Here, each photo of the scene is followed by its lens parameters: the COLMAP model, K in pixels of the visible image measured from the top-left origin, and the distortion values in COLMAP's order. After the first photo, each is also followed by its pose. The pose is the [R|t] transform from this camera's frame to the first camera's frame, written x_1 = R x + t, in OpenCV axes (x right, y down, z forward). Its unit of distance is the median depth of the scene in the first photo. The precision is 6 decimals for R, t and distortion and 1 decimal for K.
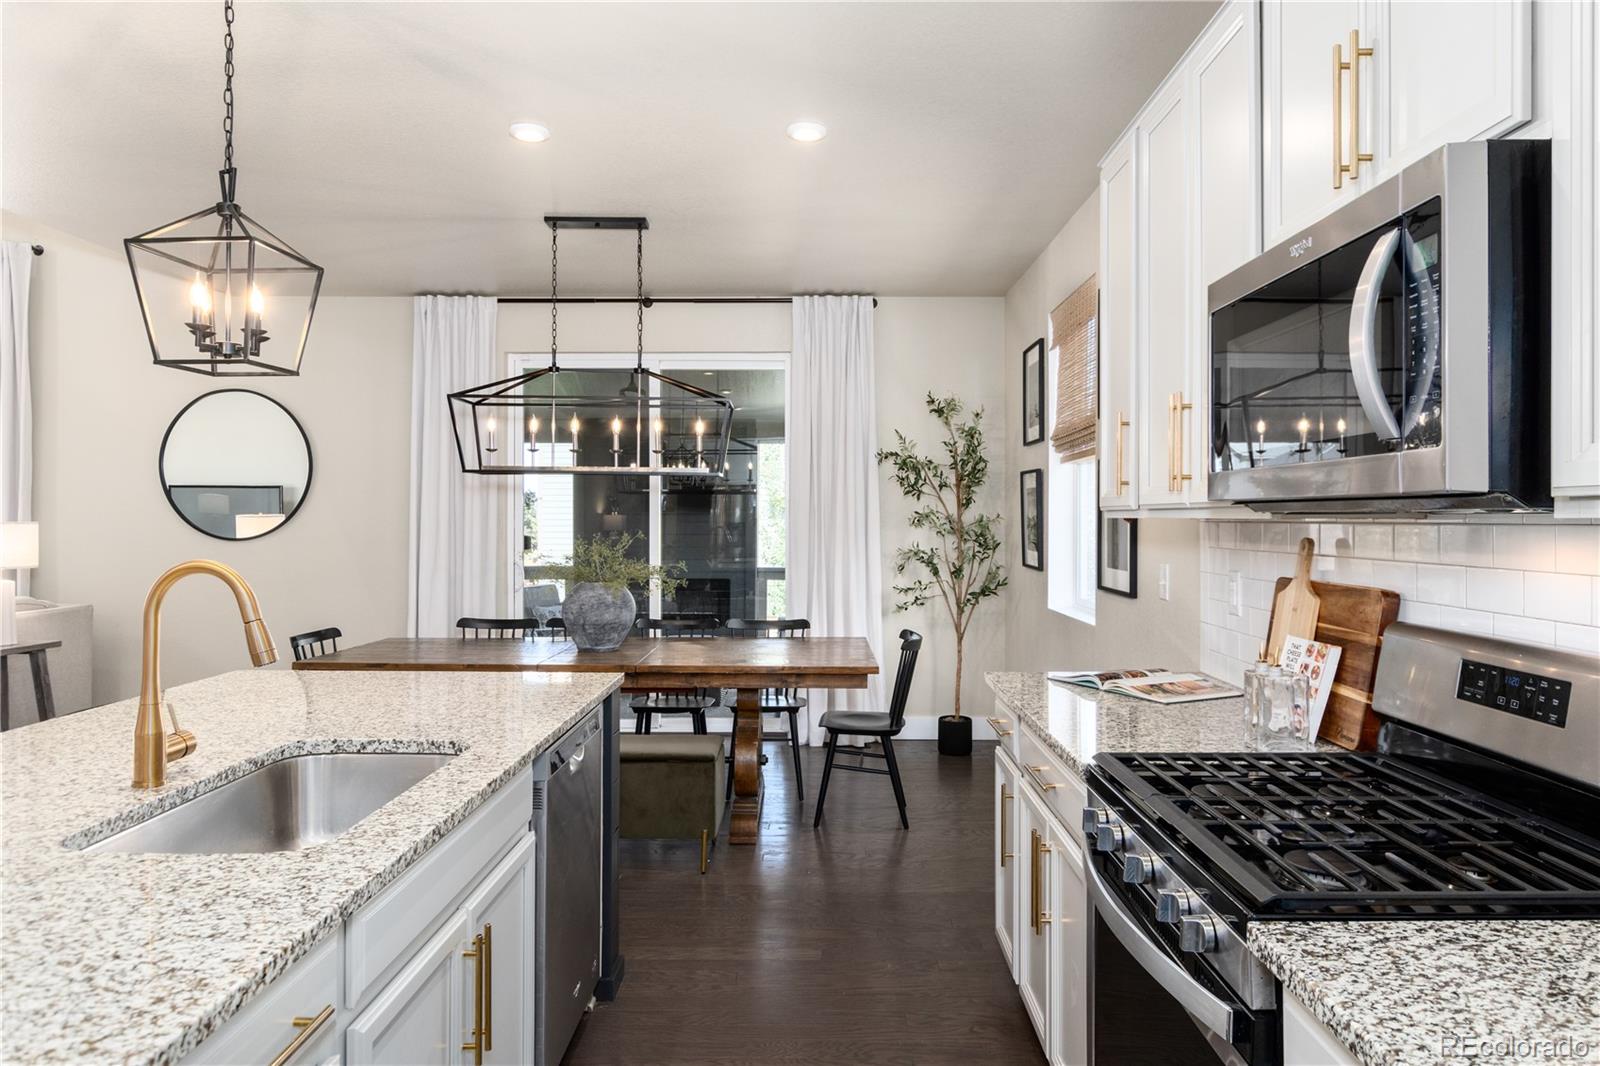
lens RADIAL K [[1040.6, 0, 819.1], [0, 1040.6, 522.1], [0, 0, 1]] dist [-0.002018, -0.001442]
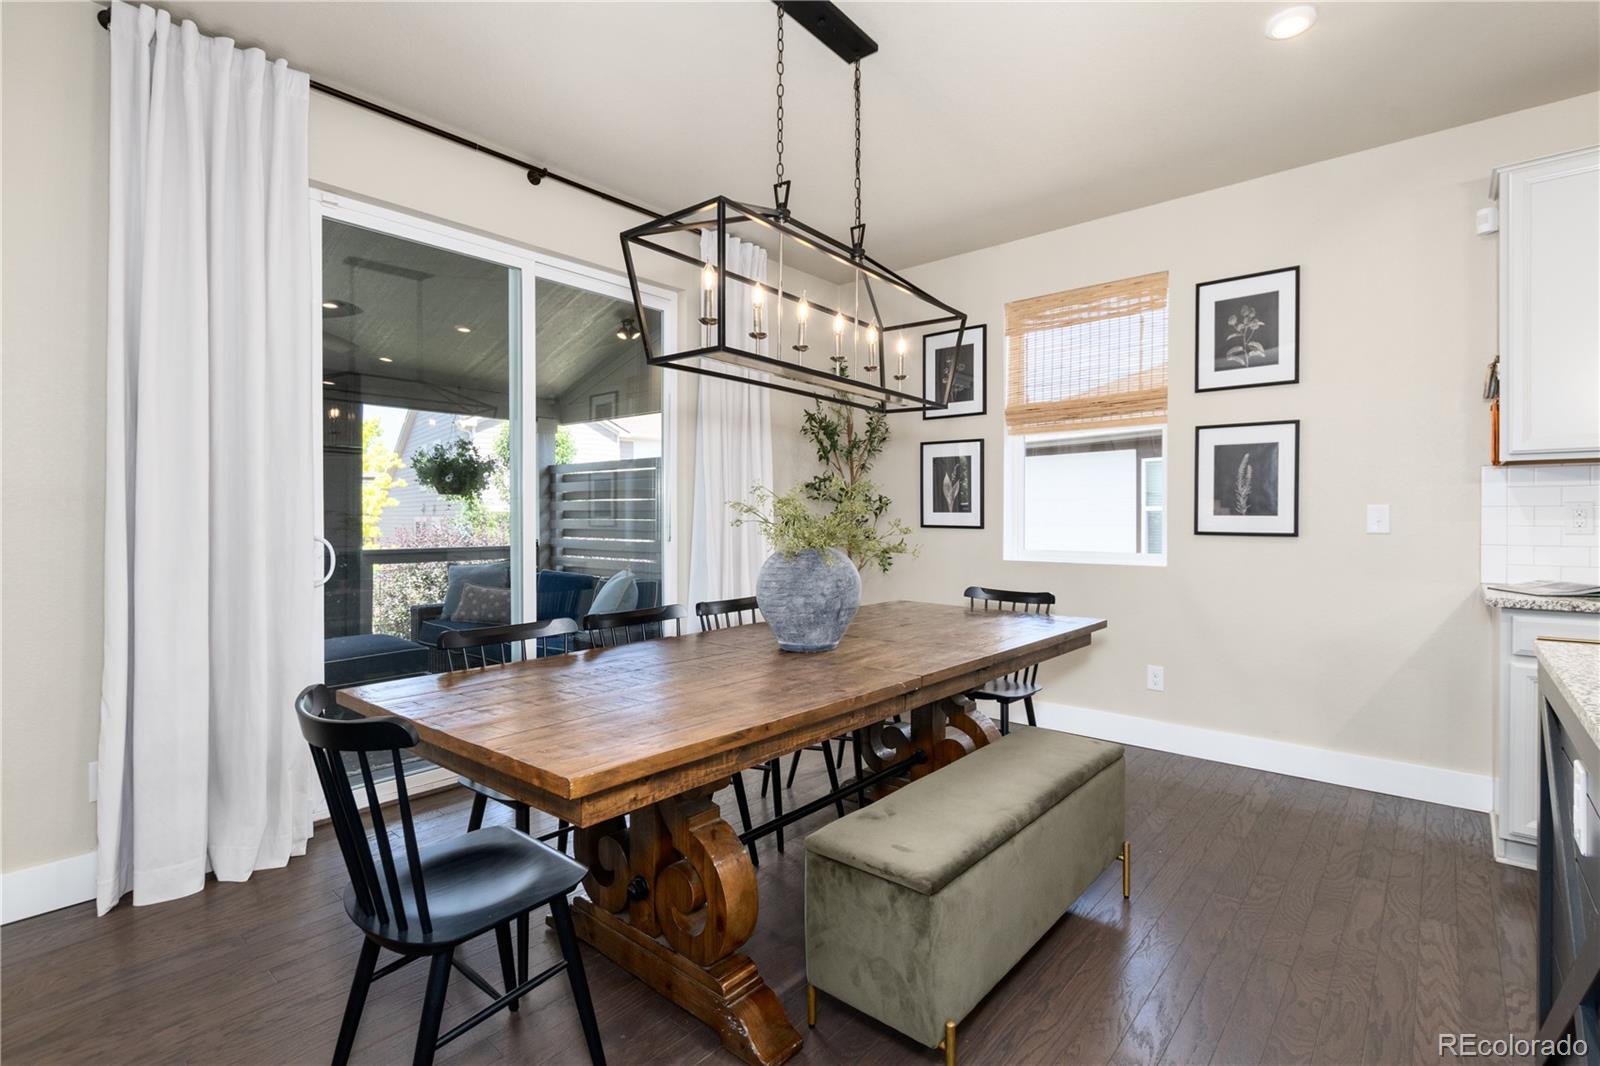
lens RADIAL K [[733.8, 0, 830.3], [0, 733.8, 520.2], [0, 0, 1]] dist [-0.004746, -0.001634]
pose [[0.643231, -0.007888, 0.765632, -0.623016], [0.001943, 0.999961, 0.008669, 0.036281], [-0.765670, -0.004088, 0.643221, 0.752256]]
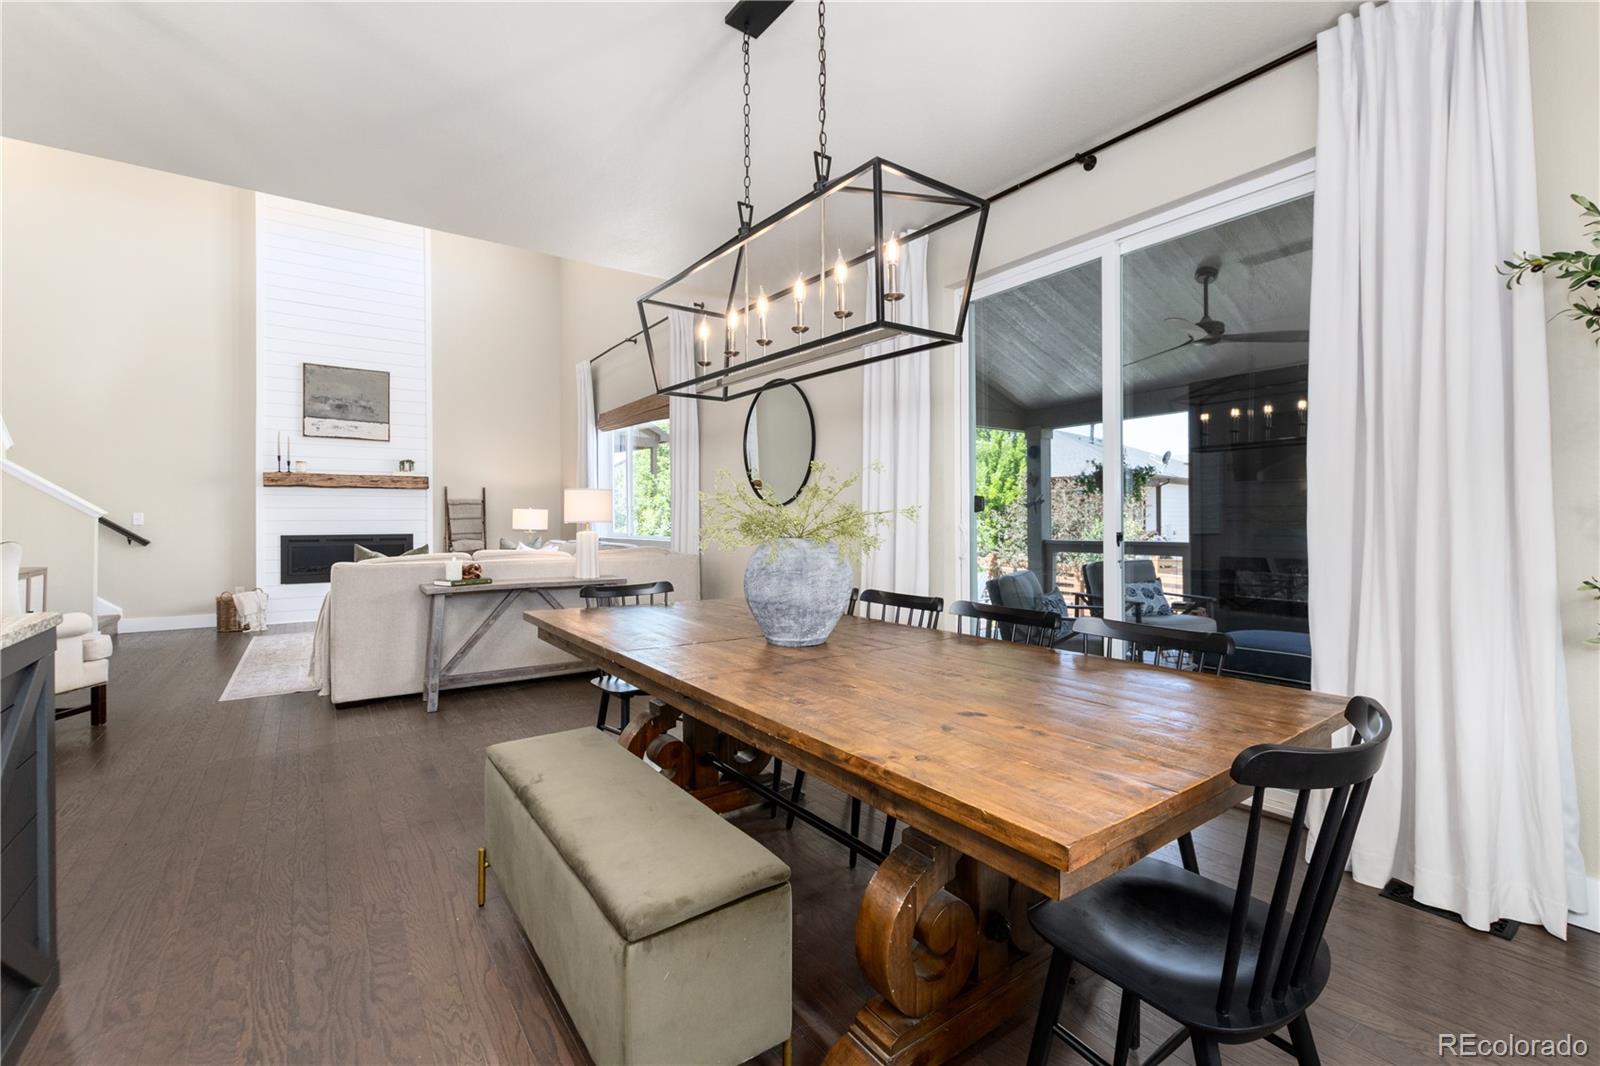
lens RADIAL K [[698.7, 0, 817.1], [0, 698.7, 525.3], [0, 0, 1]] dist [-0.001011, 0.000699]
pose [[0.589943, 0.000397, -0.807445, 0.167057], [0.004261, 0.999984, 0.003605, 0.052809], [0.807434, -0.005567, 0.589932, 0.830445]]
